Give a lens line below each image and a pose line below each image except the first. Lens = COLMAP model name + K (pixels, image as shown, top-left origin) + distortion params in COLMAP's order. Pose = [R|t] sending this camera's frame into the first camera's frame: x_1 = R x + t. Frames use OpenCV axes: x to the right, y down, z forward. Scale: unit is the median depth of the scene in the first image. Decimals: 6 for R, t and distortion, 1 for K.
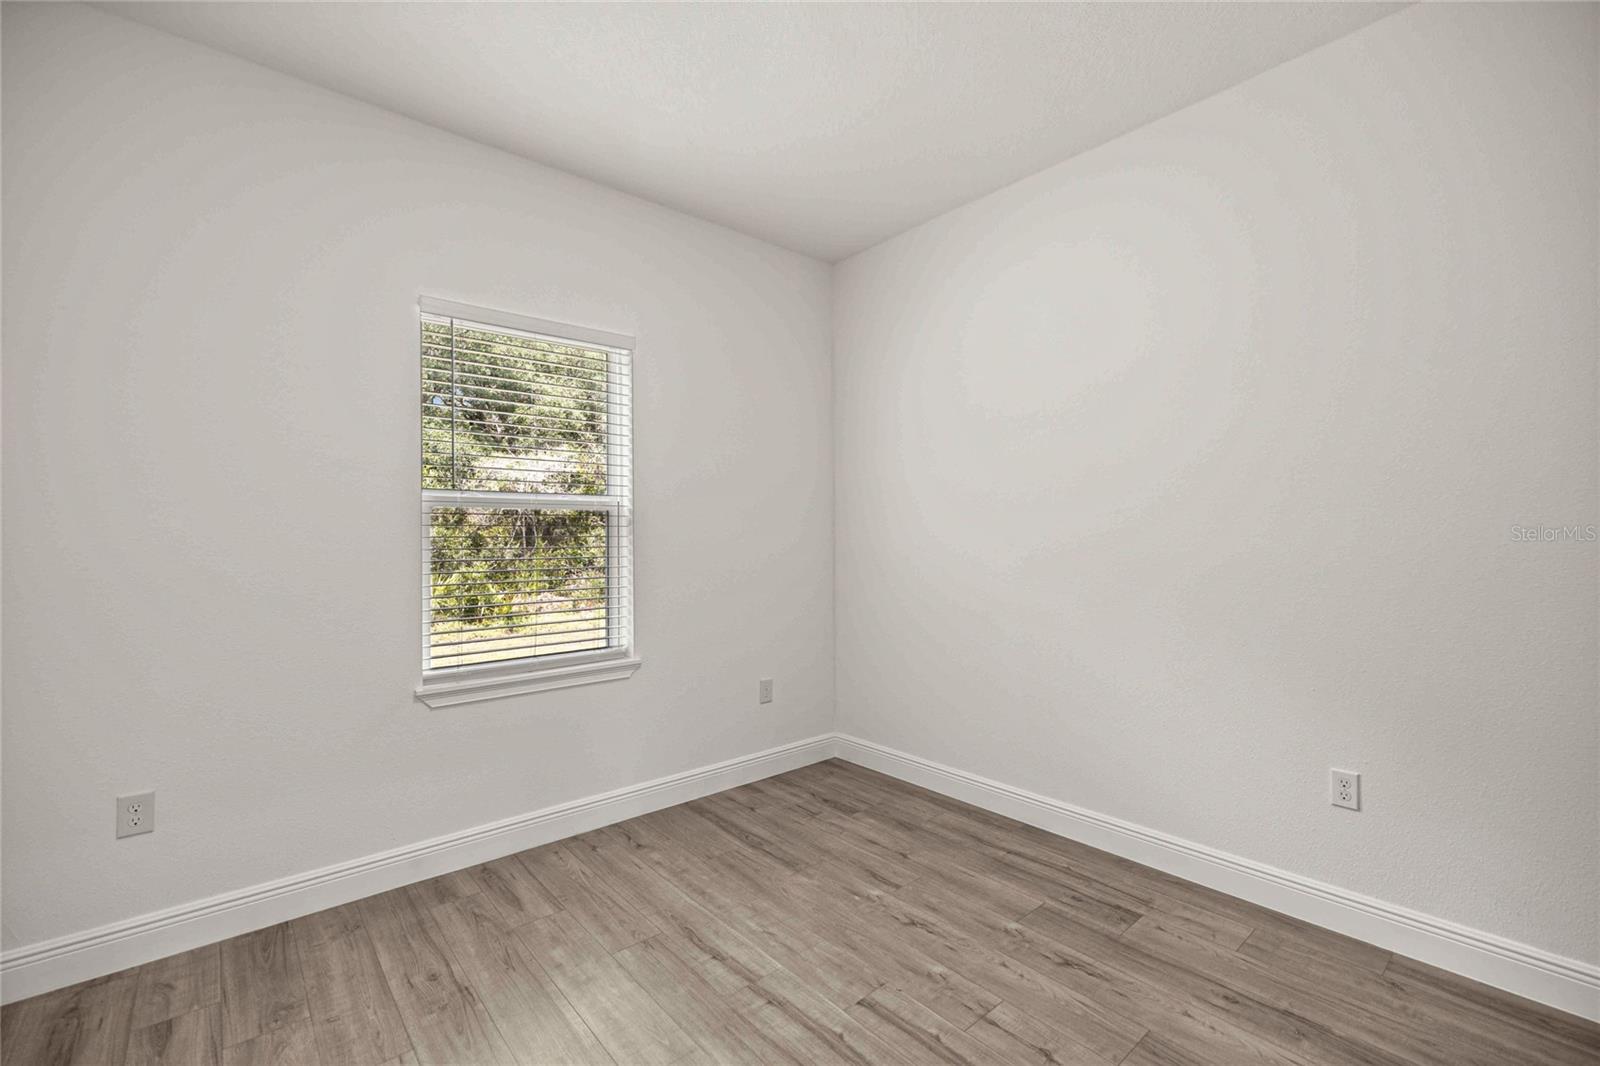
lens RADIAL K [[676.8, 0, 802.3], [0, 676.8, 530.2], [0, 0, 1]] dist [0.001453, -0.001012]
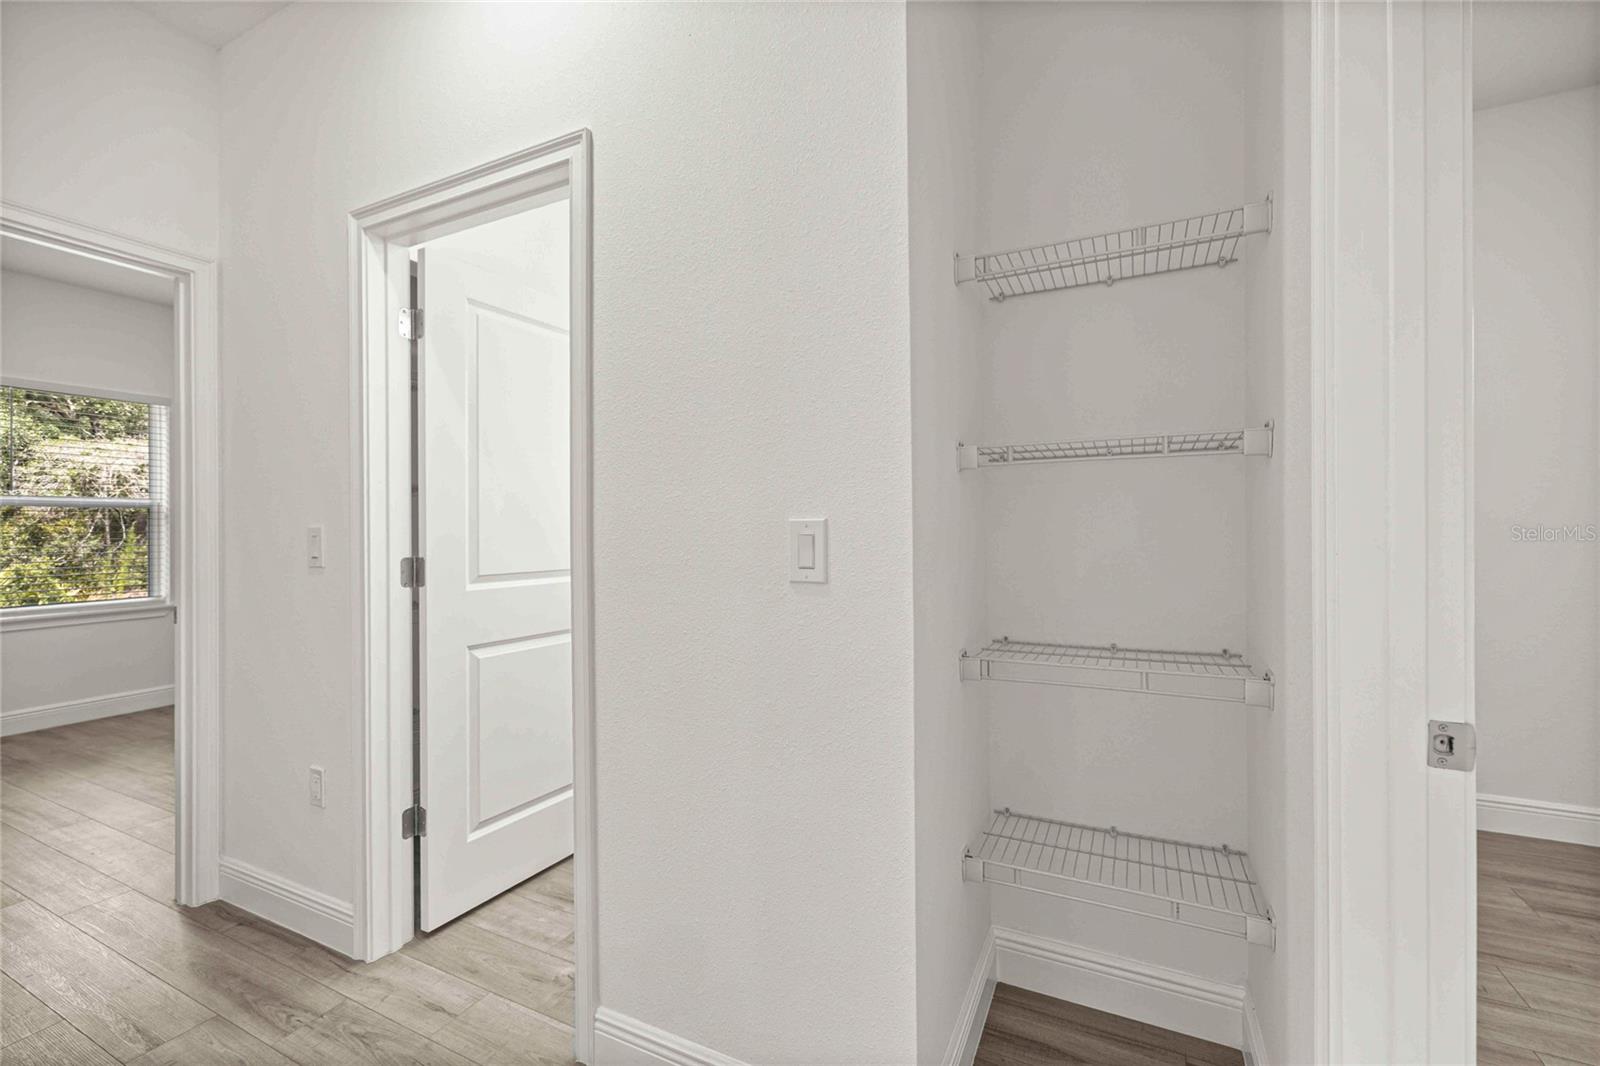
lens RADIAL K [[676.8, 0, 801.1], [0, 676.8, 526.5], [0, 0, 1]] dist [0.001453, -0.001012]
pose [[0.922396, -0.001375, 0.386244, 0.475081], [0.000080, 0.999994, 0.003370, 0.006150], [-0.386246, -0.003077, 0.922391, -0.970744]]
